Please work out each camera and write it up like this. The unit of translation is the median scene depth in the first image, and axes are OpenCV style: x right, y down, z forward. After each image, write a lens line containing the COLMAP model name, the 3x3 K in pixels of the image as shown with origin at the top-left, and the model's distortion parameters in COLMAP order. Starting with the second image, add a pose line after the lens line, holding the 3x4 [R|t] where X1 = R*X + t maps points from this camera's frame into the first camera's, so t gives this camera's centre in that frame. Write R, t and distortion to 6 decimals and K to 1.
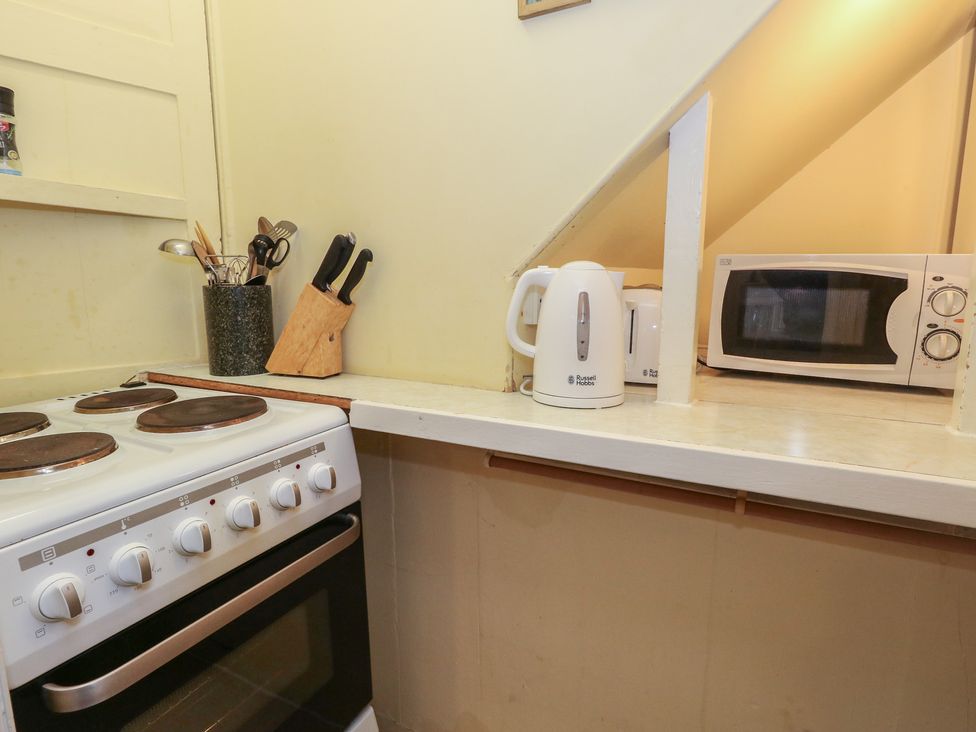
lens RADIAL K [[528.7, 0, 491.8], [0, 528.7, 356.3], [0, 0, 1]] dist [-0.000588, 0.000434]
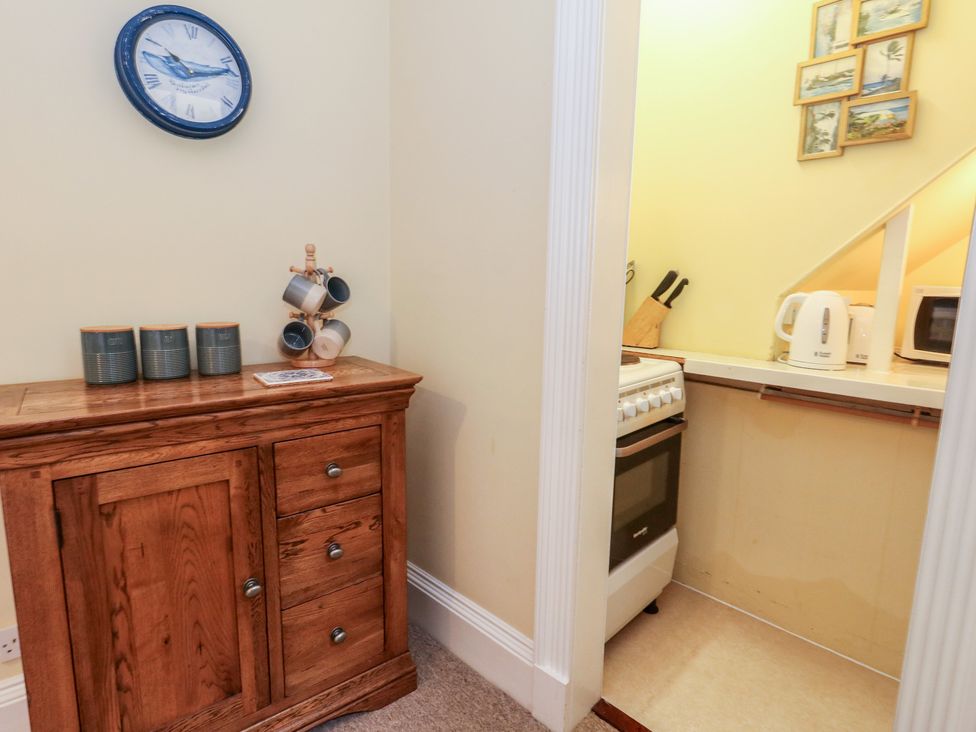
lens RADIAL K [[528.7, 0, 491.8], [0, 528.7, 356.3], [0, 0, 1]] dist [-0.000588, 0.000434]
pose [[0.960487, 0.063467, -0.270991, -0.405660], [-0.063718, 0.997937, 0.007881, 0.100938], [0.270932, 0.009698, 0.962550, -1.016912]]
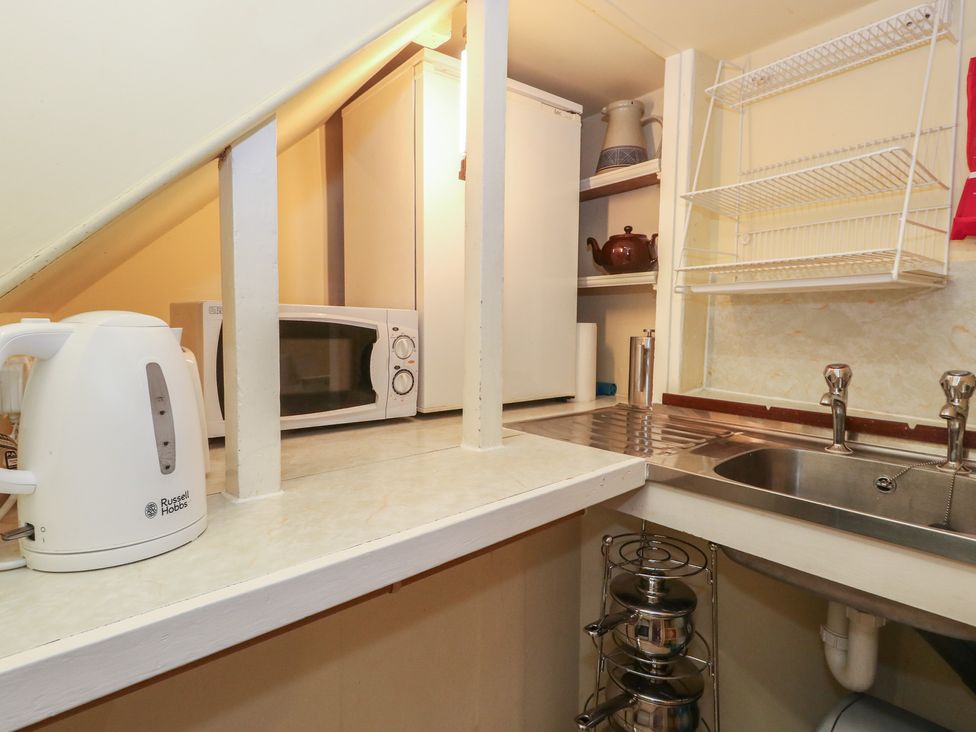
lens RADIAL K [[528.7, 0, 491.8], [0, 528.7, 356.3], [0, 0, 1]] dist [-0.000588, 0.000434]
pose [[0.333012, -0.064297, 0.940728, -0.245530], [0.129531, 0.991333, 0.021903, -0.082080], [-0.933983, 0.114560, 0.338454, 0.380187]]
